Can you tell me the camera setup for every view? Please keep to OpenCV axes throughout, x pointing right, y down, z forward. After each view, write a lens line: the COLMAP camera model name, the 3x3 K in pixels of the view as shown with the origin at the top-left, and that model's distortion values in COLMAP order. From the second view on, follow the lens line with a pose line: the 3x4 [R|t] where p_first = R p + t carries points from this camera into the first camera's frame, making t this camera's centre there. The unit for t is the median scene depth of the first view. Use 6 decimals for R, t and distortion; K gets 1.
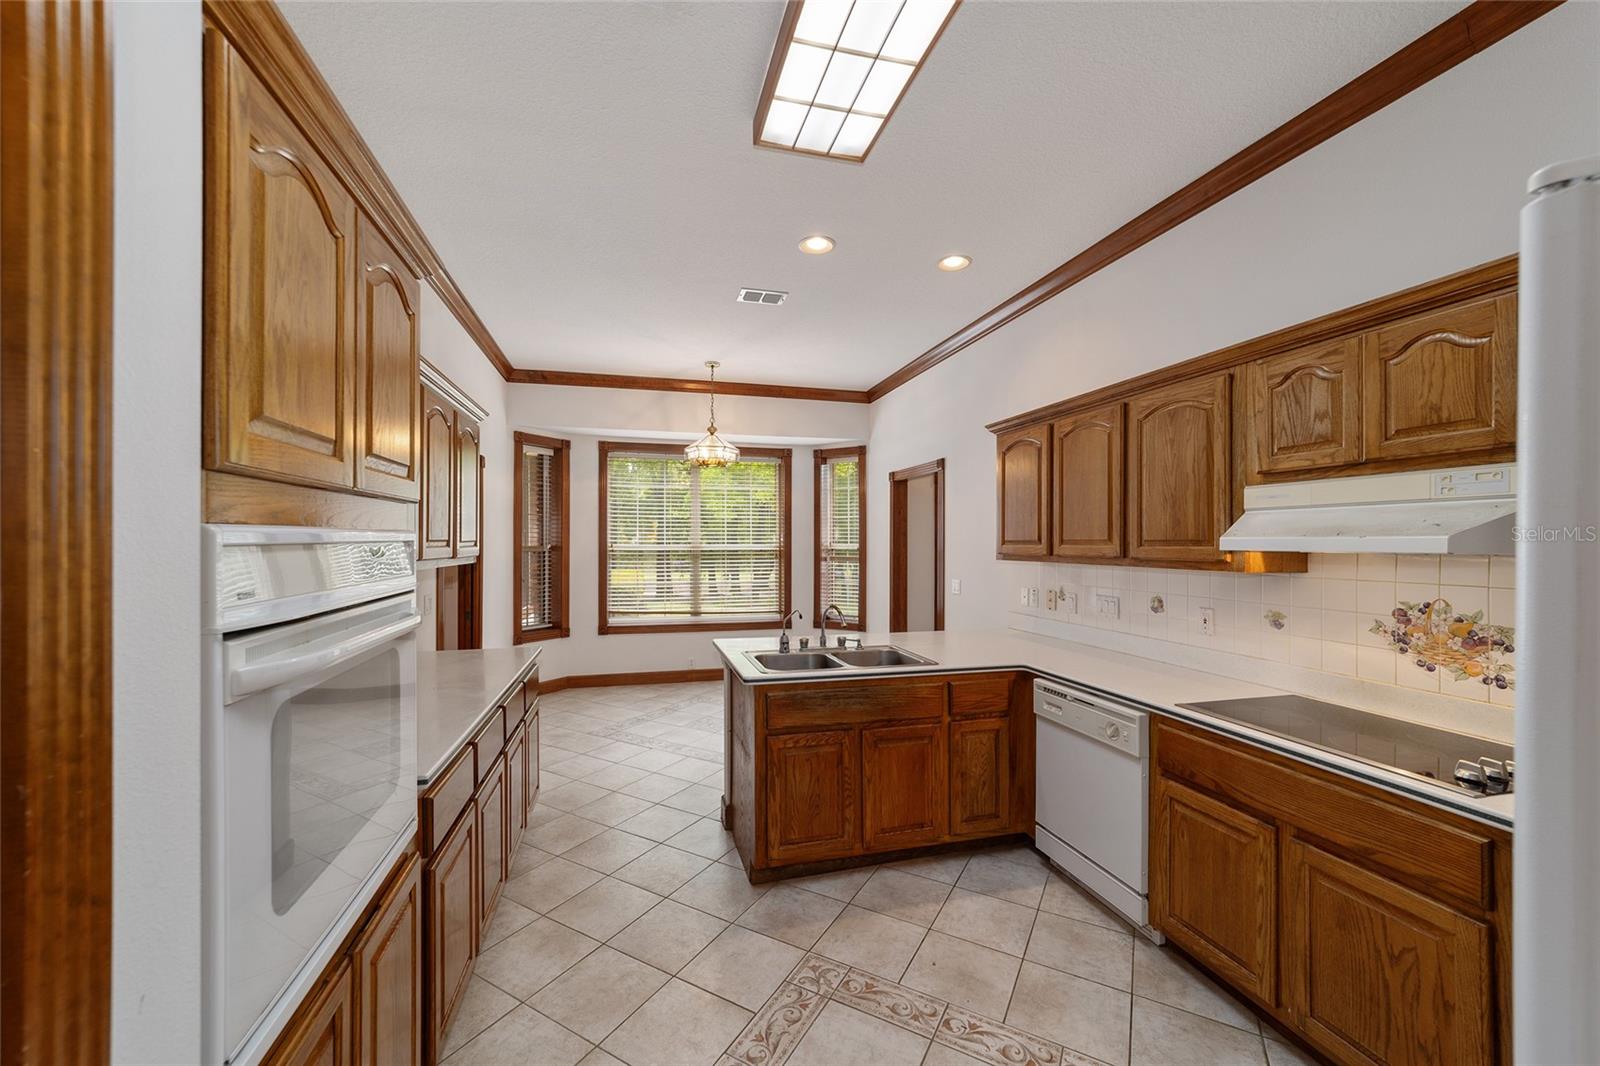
lens RADIAL K [[620.2, 0, 793.4], [0, 620.2, 545.1], [0, 0, 1]] dist [-0.018002, -0.000012]
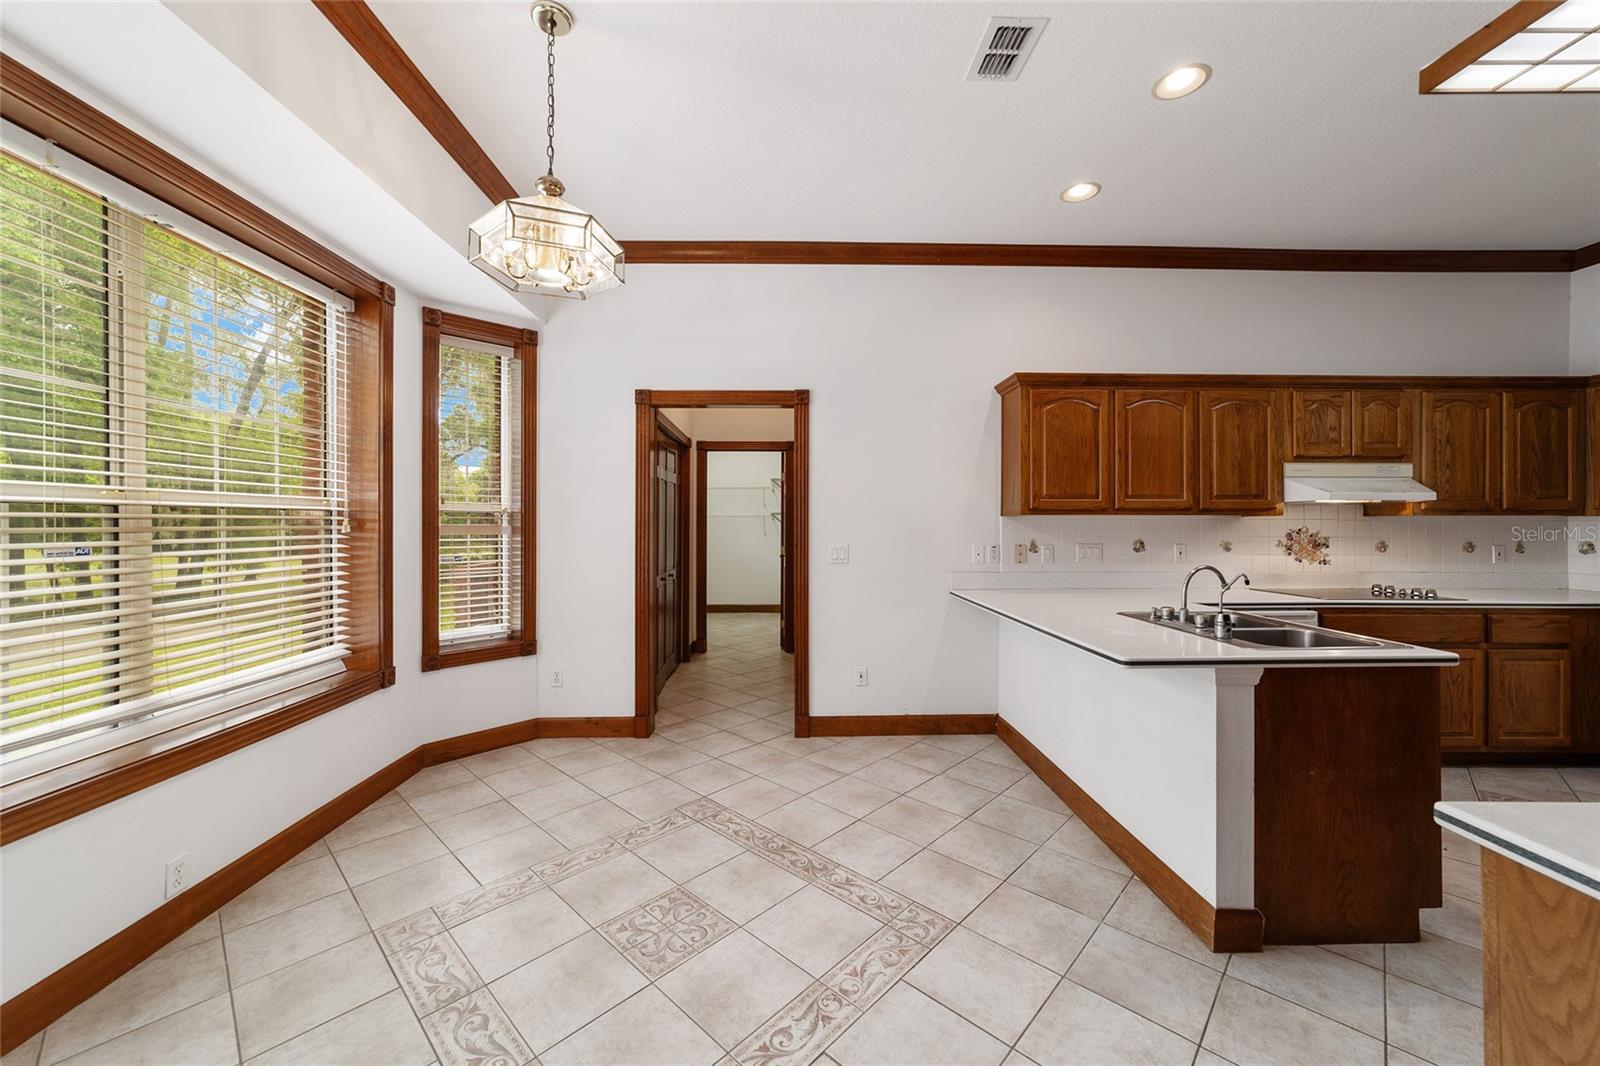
lens RADIAL K [[615.1, 0, 795.8], [0, 615.1, 530.0], [0, 0, 1]] dist [-0.018214, 0.008362]
pose [[0.227902, -0.010470, 0.973628, -1.074591], [0.006563, 0.999936, 0.009217, 0.056633], [-0.973662, 0.004290, 0.227956, 1.767425]]
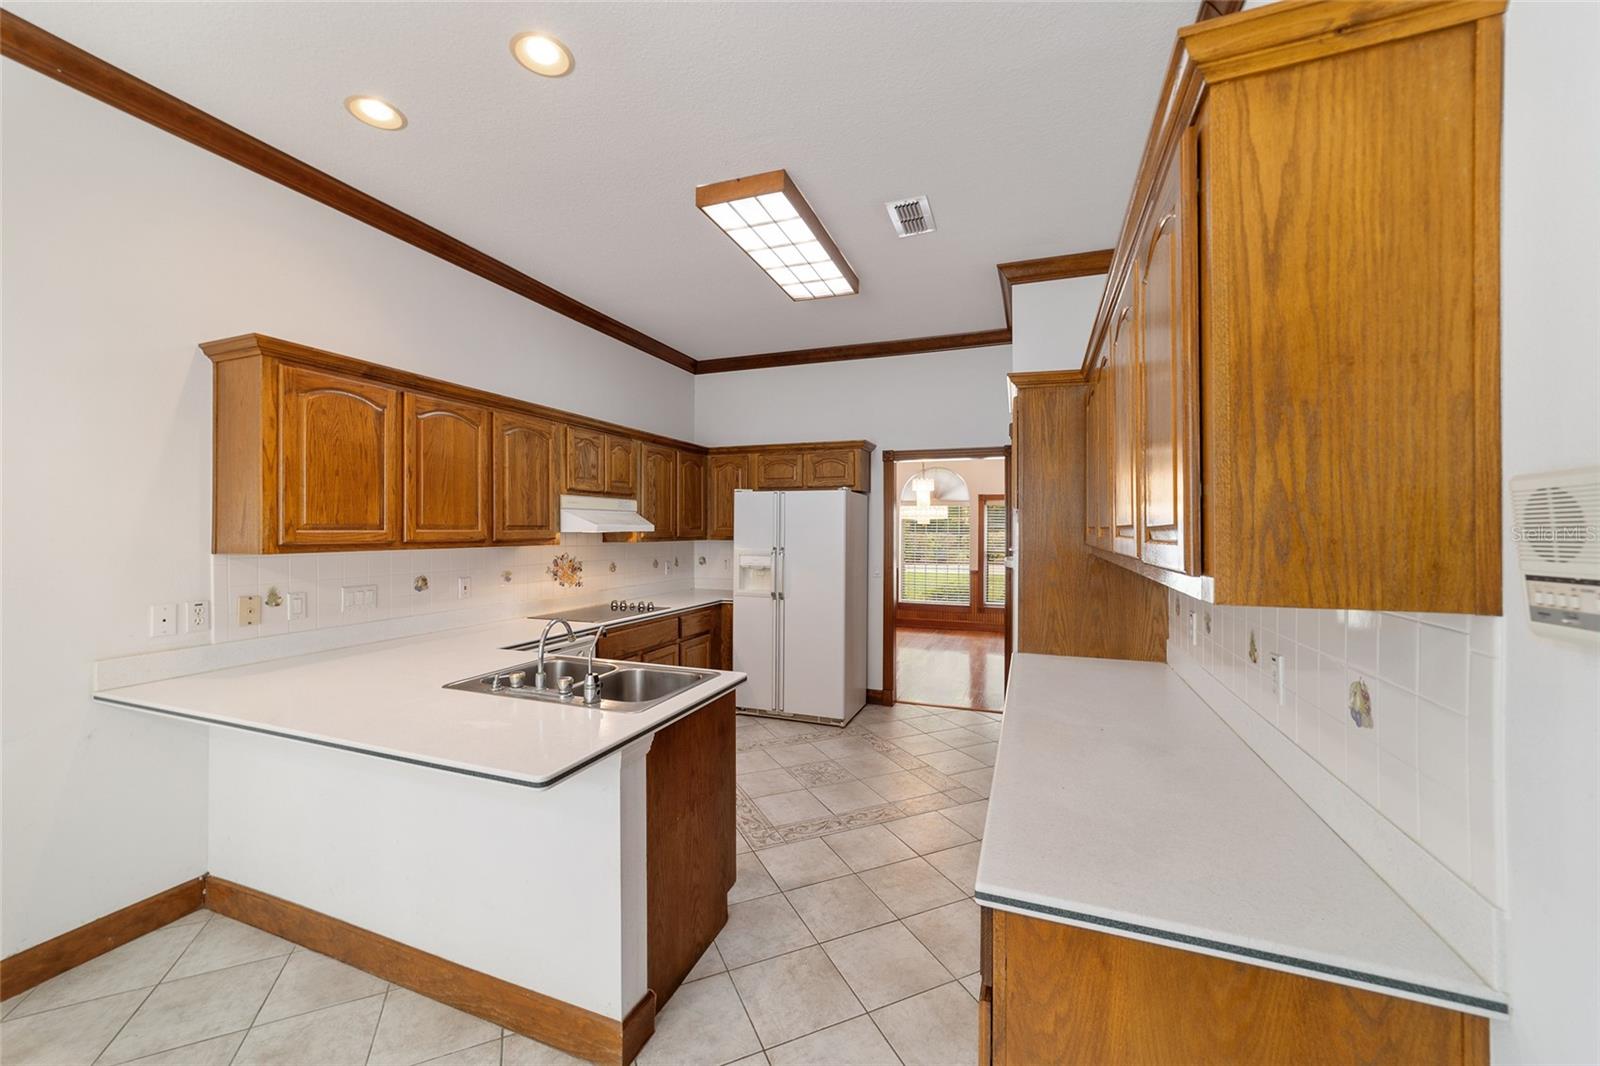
lens RADIAL K [[615.1, 0, 795.8], [0, 615.1, 530.0], [0, 0, 1]] dist [-0.018214, 0.008362]
pose [[-0.814091, -0.004154, 0.580723, -0.735740], [0.000557, 0.999968, 0.007934, -0.009246], [-0.580737, 0.006782, -0.814063, 1.868999]]
